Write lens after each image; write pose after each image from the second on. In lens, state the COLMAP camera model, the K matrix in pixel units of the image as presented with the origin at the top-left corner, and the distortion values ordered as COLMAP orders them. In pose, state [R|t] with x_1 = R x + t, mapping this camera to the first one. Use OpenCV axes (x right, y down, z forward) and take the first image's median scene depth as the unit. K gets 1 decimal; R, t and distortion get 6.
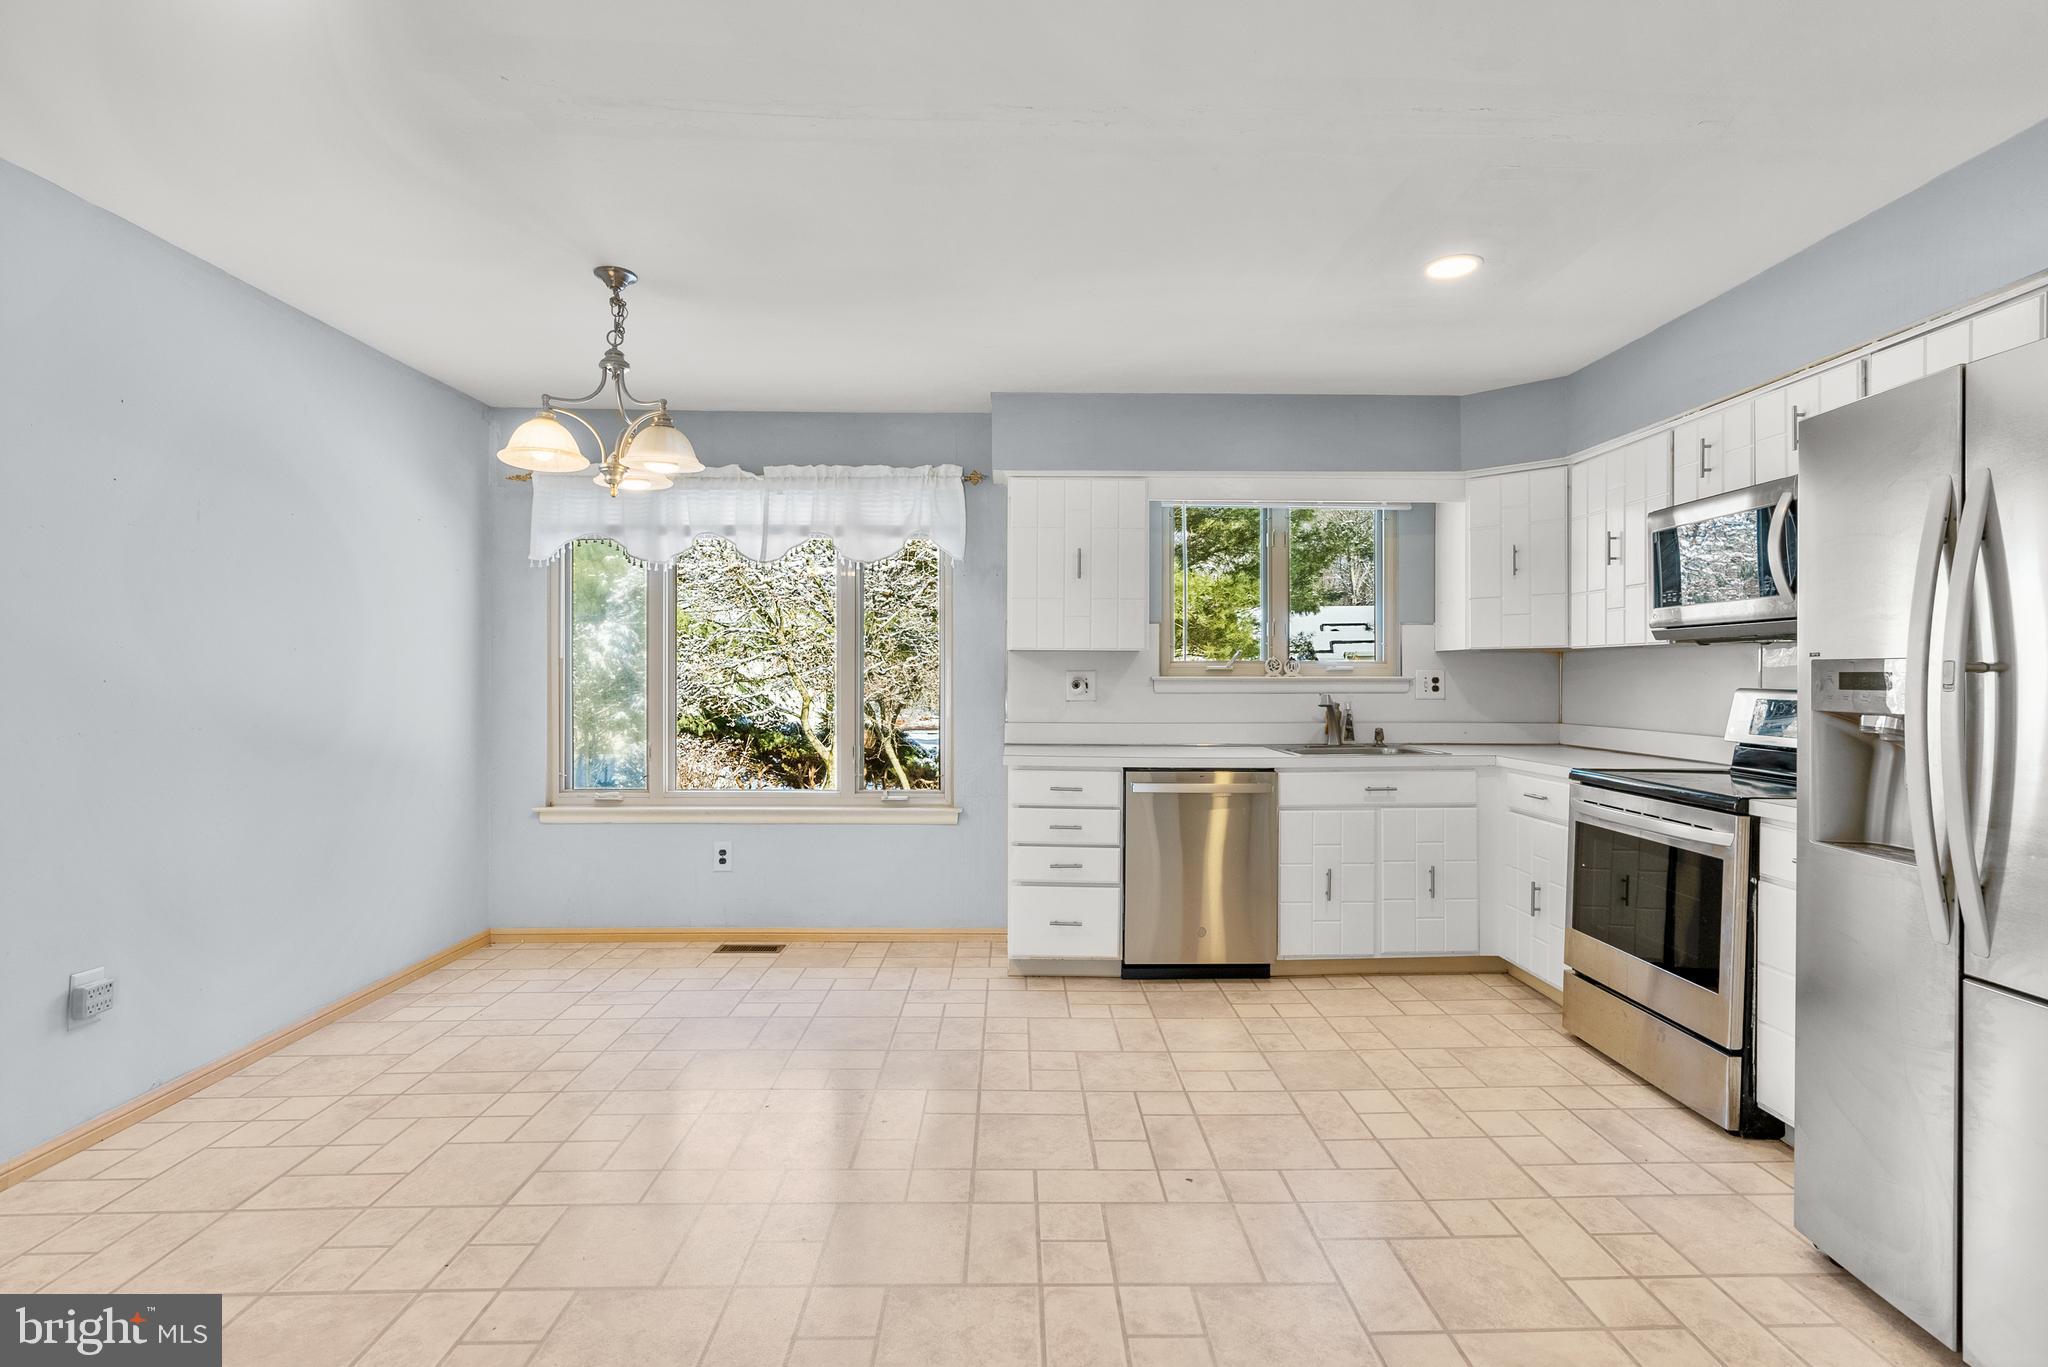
lens RADIAL K [[971.3, 0, 1041.1], [0, 971.3, 680.6], [0, 0, 1]] dist [-0.004165, 0.000588]
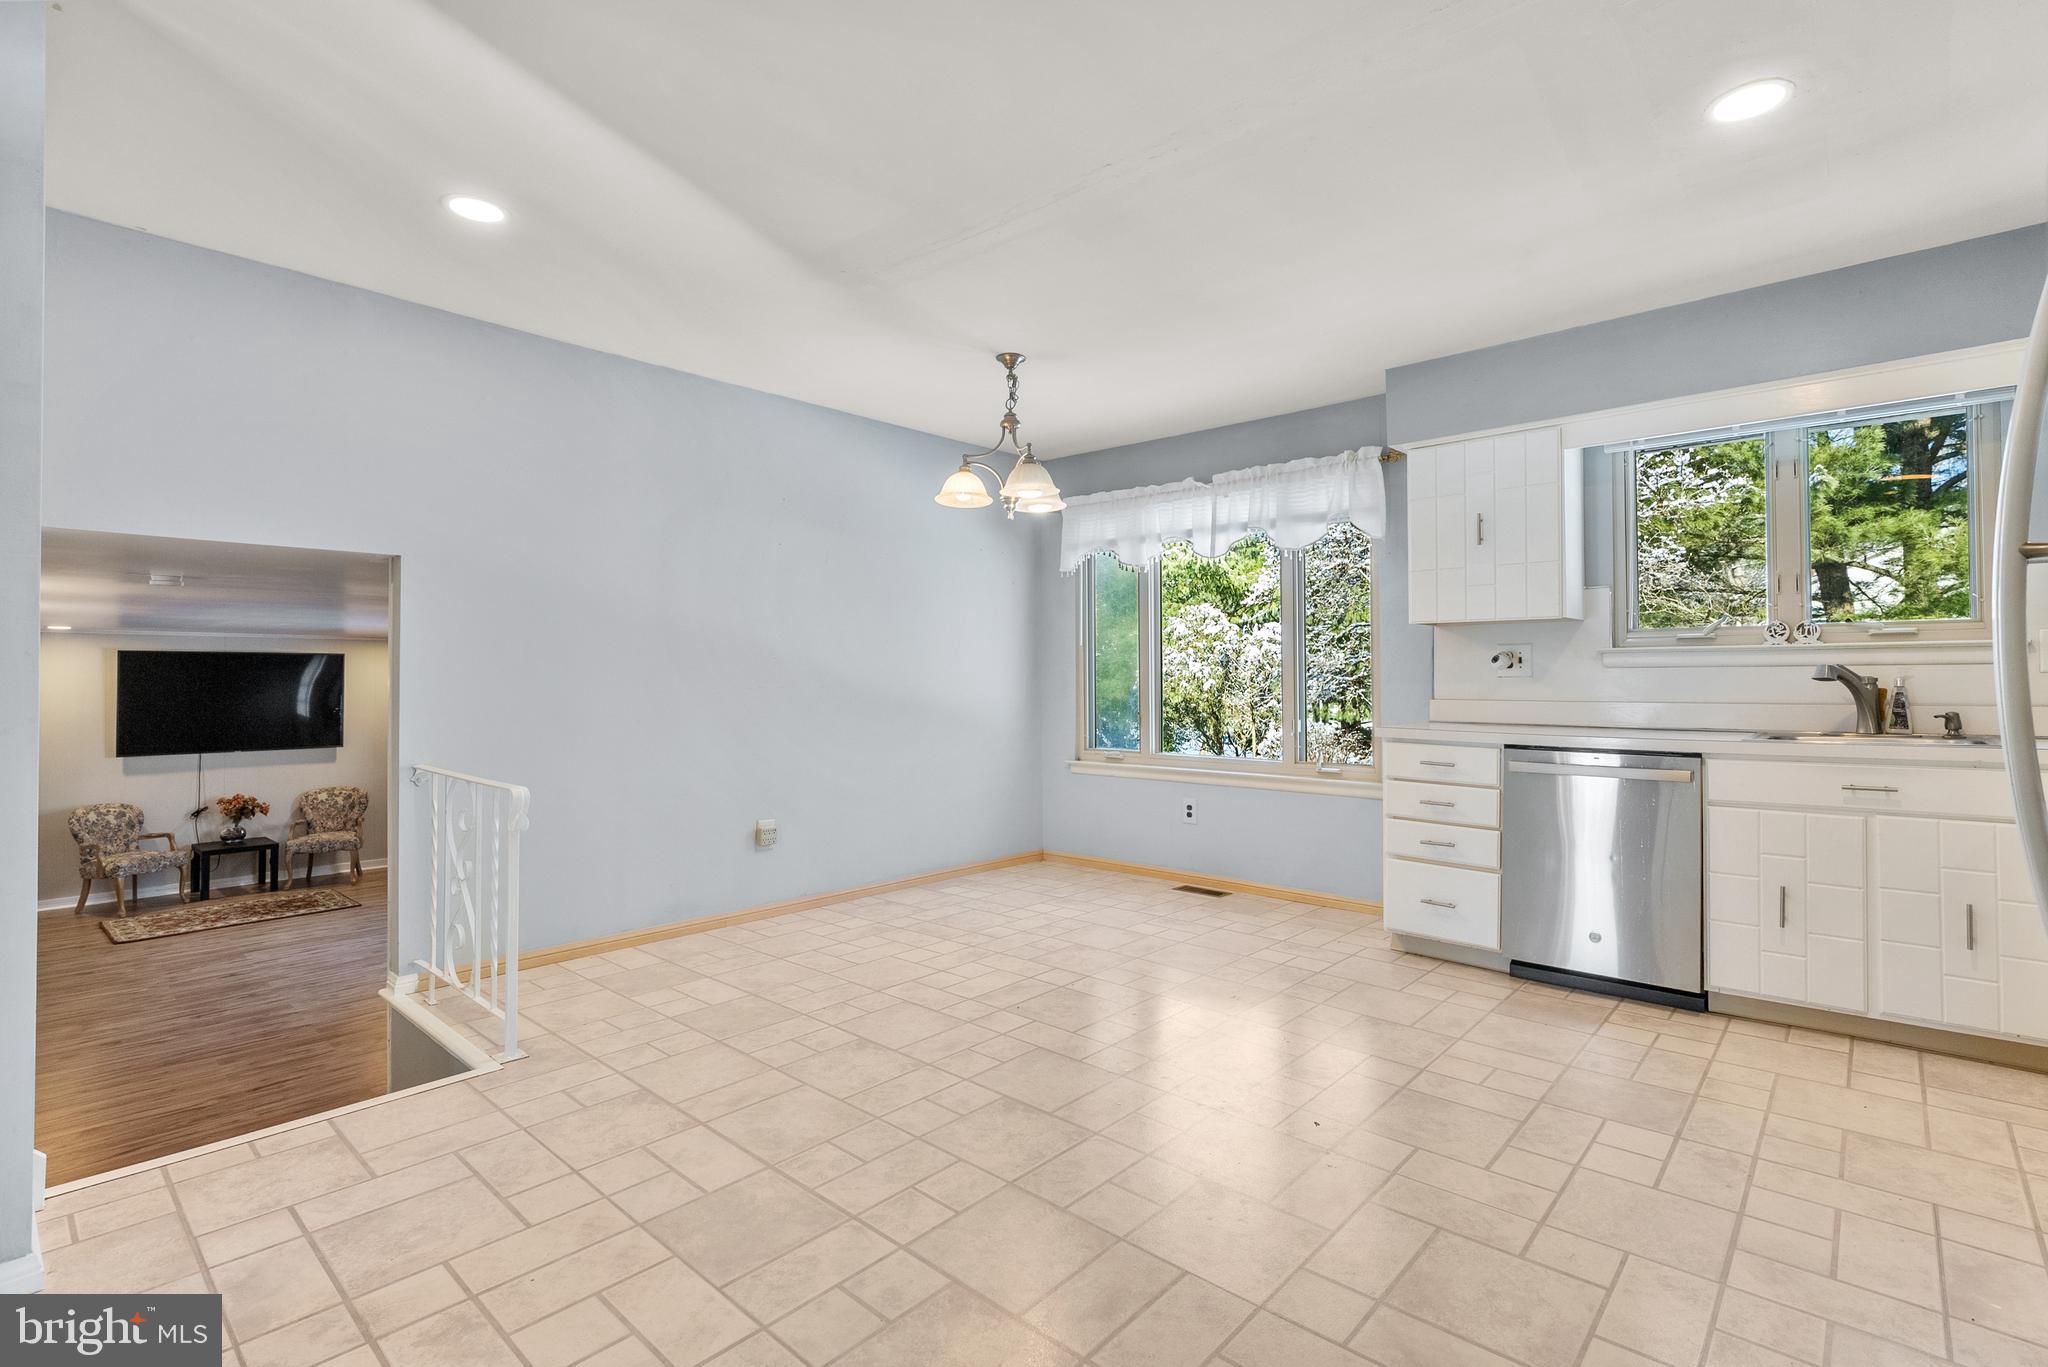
lens RADIAL K [[953.9, 0, 1051.7], [0, 953.9, 668.7], [0, 0, 1]] dist [-0.003403, 0.001198]
pose [[0.732696, -0.011182, -0.680464, 0.389763], [0.000548, 0.999874, -0.015840, 0.031778], [0.680555, 0.011233, 0.732610, 0.043098]]
